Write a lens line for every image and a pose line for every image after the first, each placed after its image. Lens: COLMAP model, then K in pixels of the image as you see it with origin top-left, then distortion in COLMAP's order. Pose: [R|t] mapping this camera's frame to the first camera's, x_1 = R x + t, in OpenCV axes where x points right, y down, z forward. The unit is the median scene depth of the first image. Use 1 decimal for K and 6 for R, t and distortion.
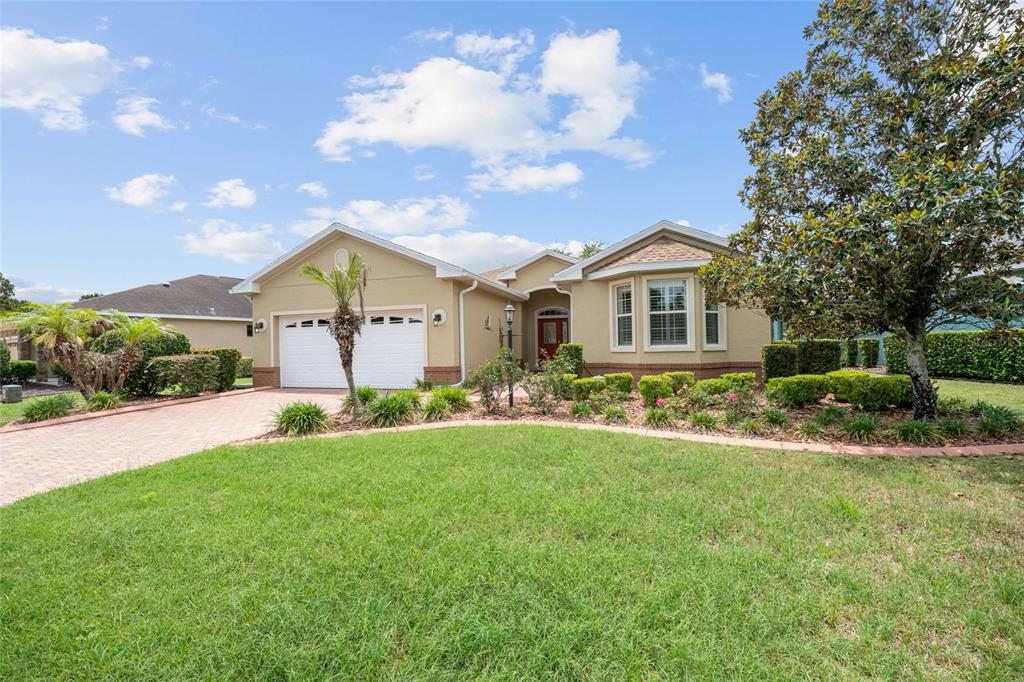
lens RADIAL K [[414.9, 0, 516.1], [0, 414.9, 344.7], [0, 0, 1]] dist [-0.027170, 0.002952]
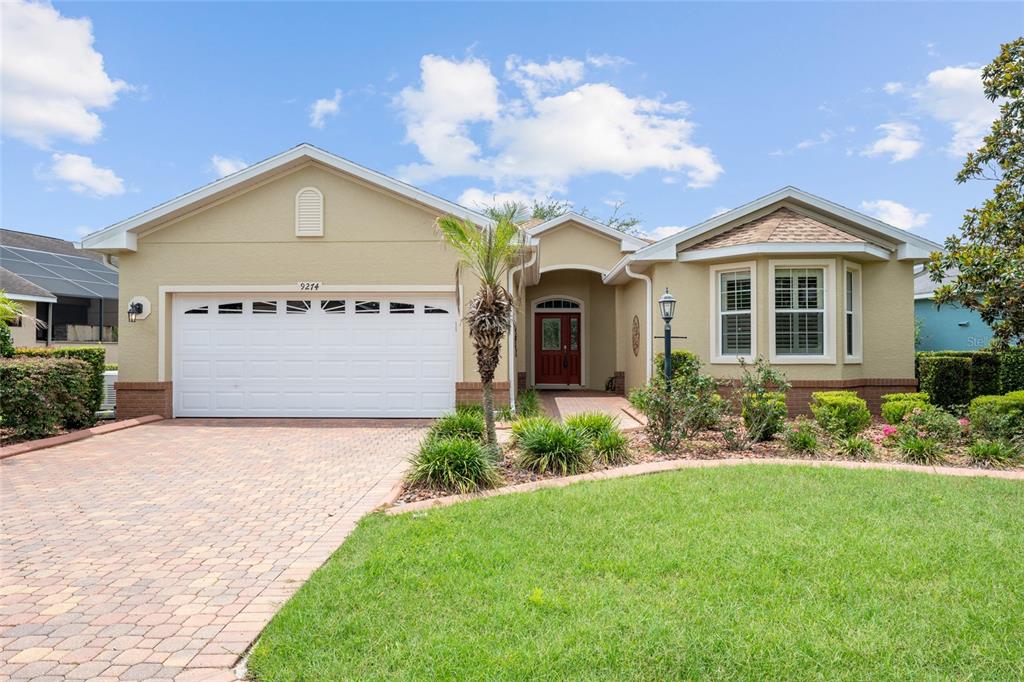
lens RADIAL K [[628.4, 0, 516.0], [0, 628.4, 339.8], [0, 0, 1]] dist [0.000447, 0.009939]
pose [[0.968846, 0.022518, 0.246639, -0.395791], [-0.018415, 0.999651, -0.018928, 0.004101], [-0.246979, 0.013797, 0.968923, 0.035316]]
